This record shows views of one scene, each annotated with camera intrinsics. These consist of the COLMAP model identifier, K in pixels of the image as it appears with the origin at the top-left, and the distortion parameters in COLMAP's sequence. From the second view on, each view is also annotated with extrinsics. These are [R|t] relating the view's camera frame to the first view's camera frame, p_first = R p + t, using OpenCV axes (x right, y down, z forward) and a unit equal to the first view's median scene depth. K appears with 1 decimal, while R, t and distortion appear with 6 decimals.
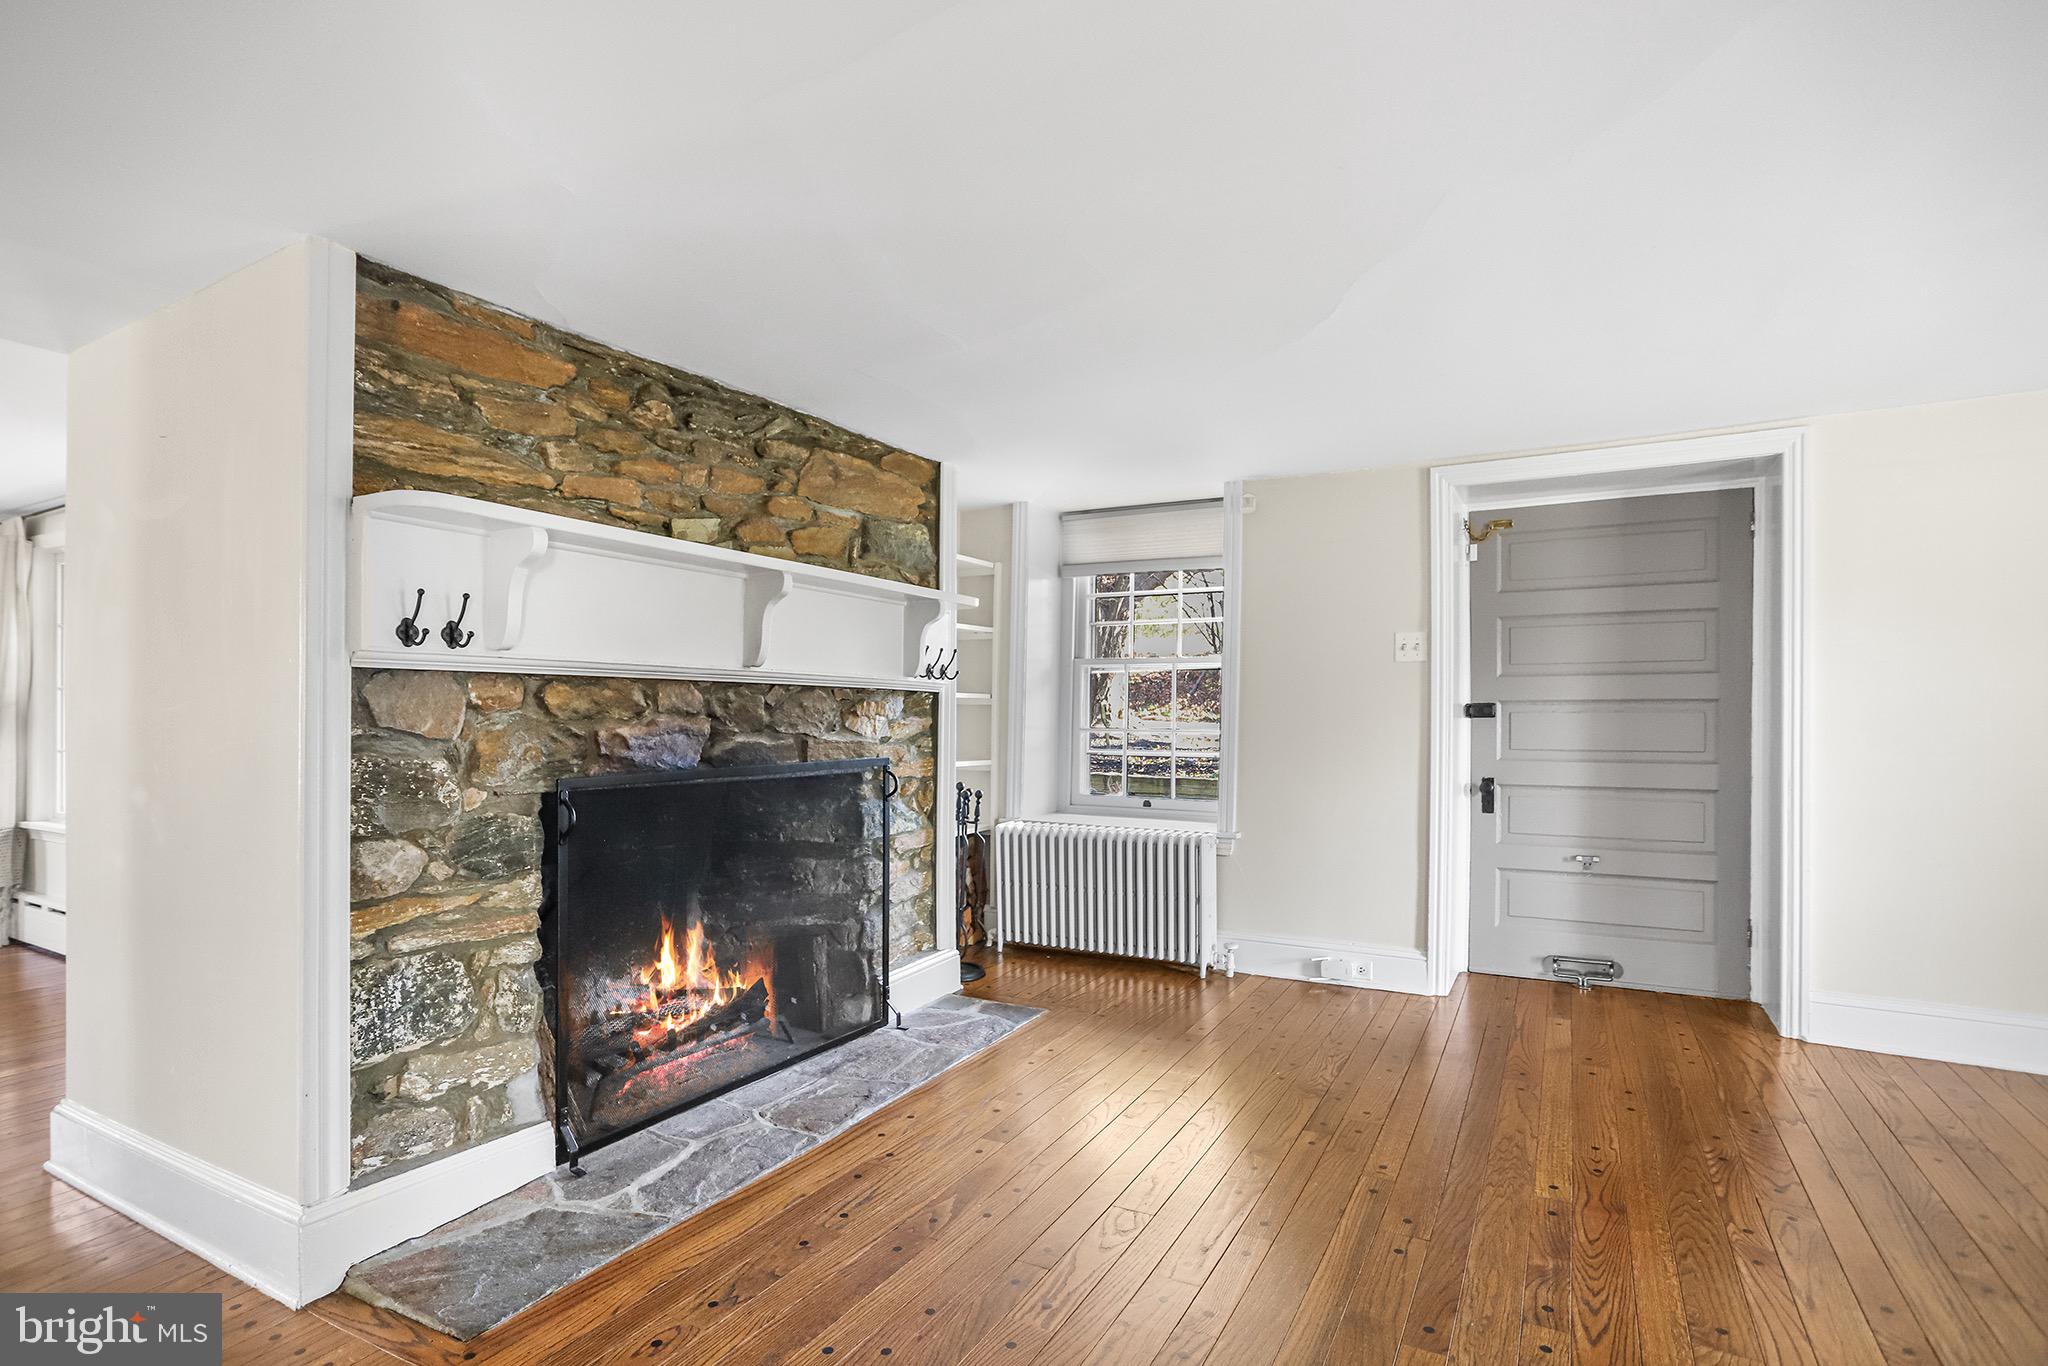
lens RADIAL K [[1024.4, 0, 1026.6], [0, 1024.4, 693.7], [0, 0, 1]] dist [-0.033614, 0.011808]
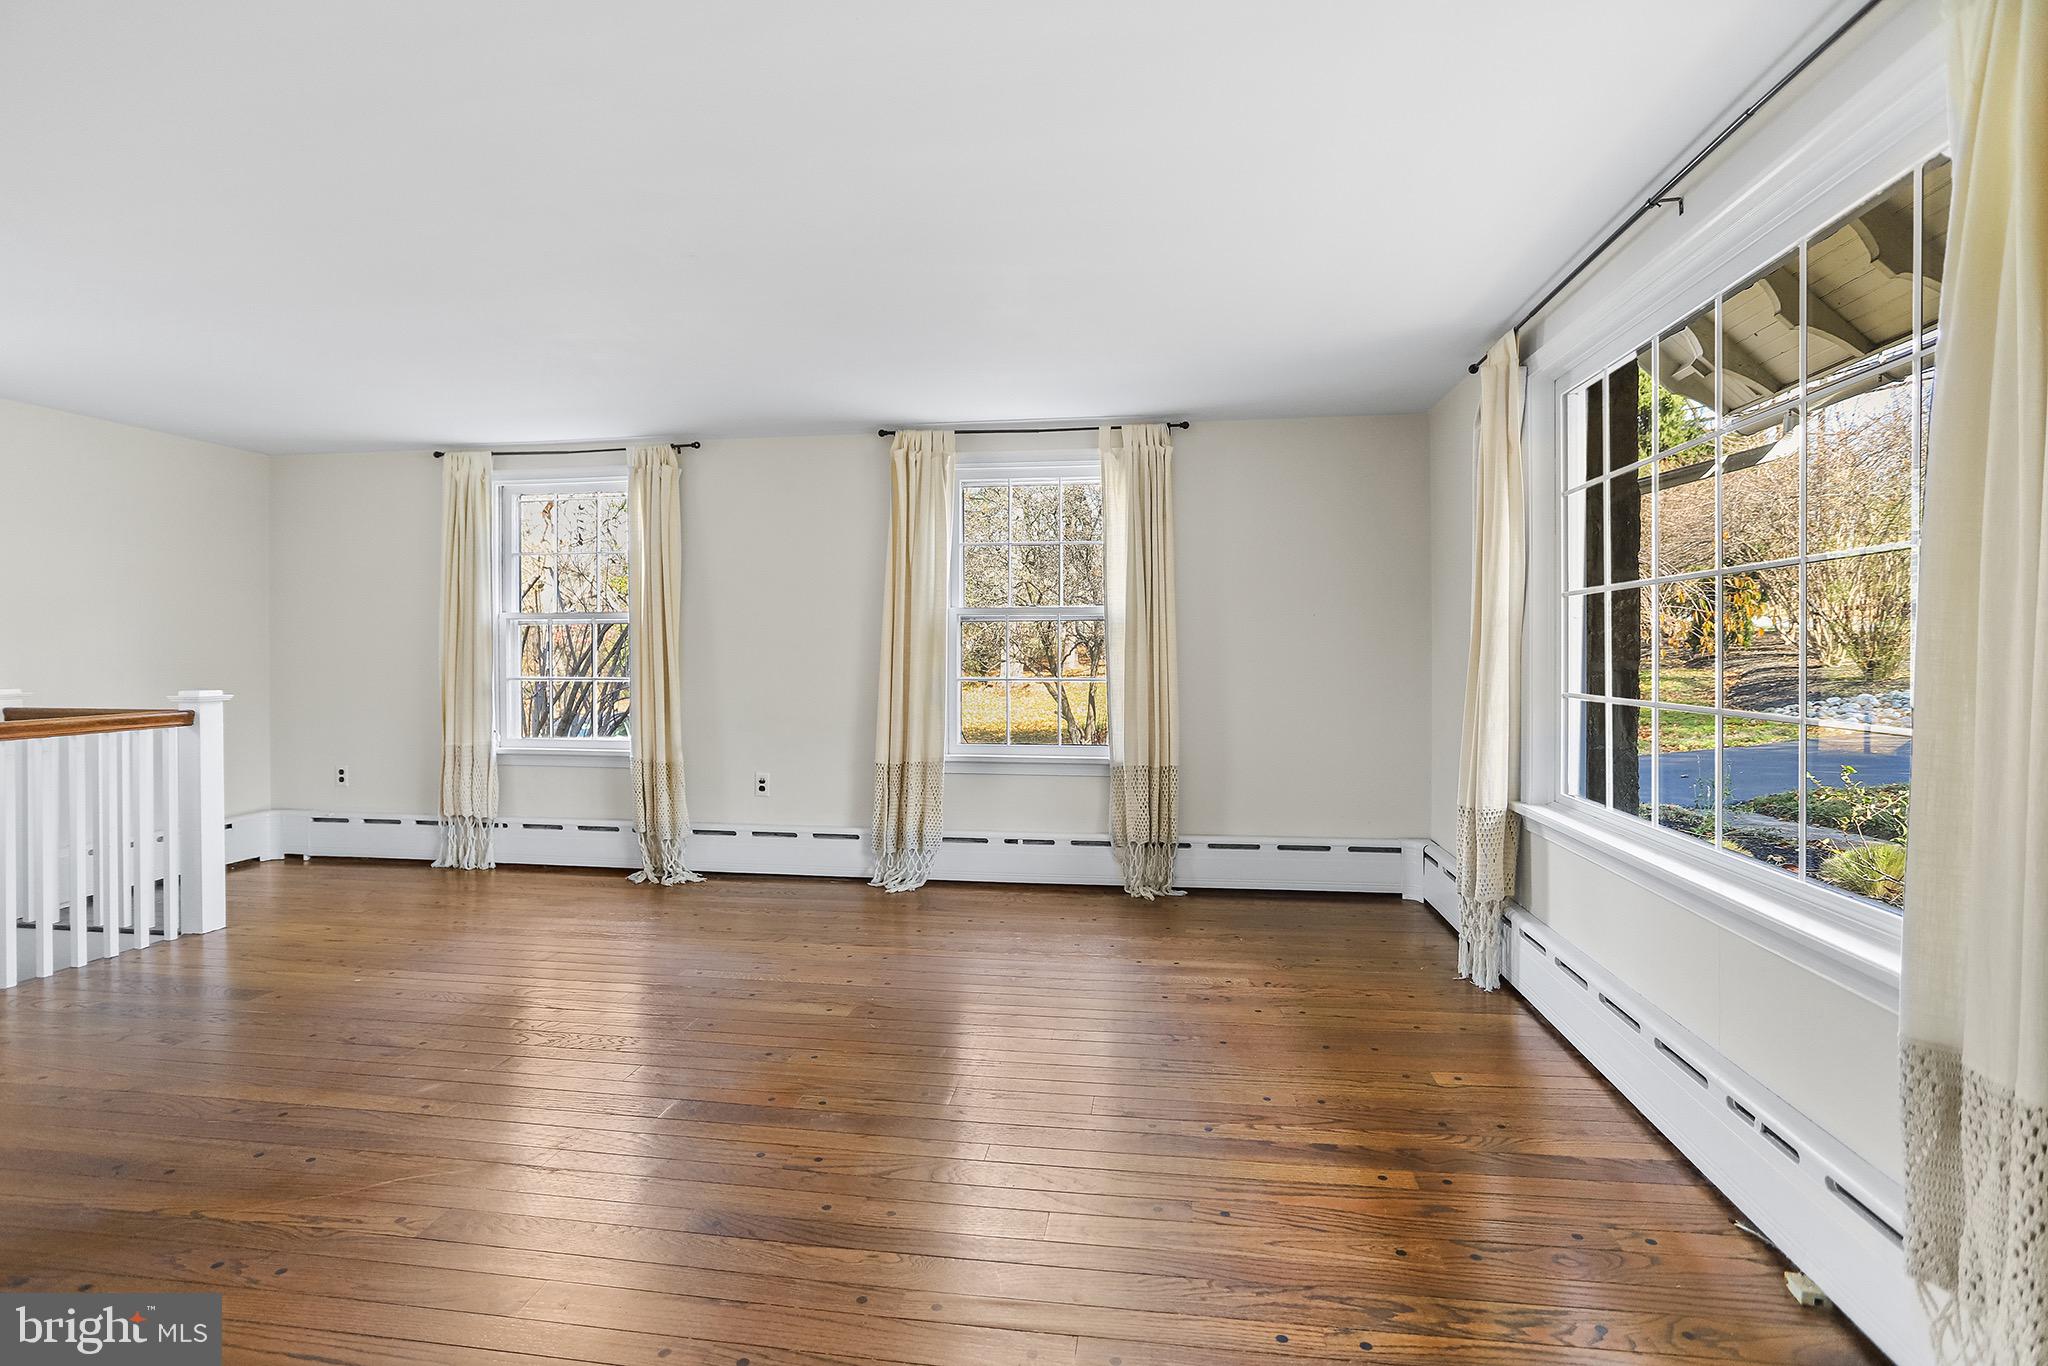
lens RADIAL K [[1024.4, 0, 1026.6], [0, 1024.4, 673.3], [0, 0, 1]] dist [-0.033614, 0.011808]
pose [[0.348469, 0.009494, -0.937272, -0.494907], [0.010453, 0.999847, 0.014014, 0.029984], [0.937262, -0.014681, 0.348317, 0.472557]]
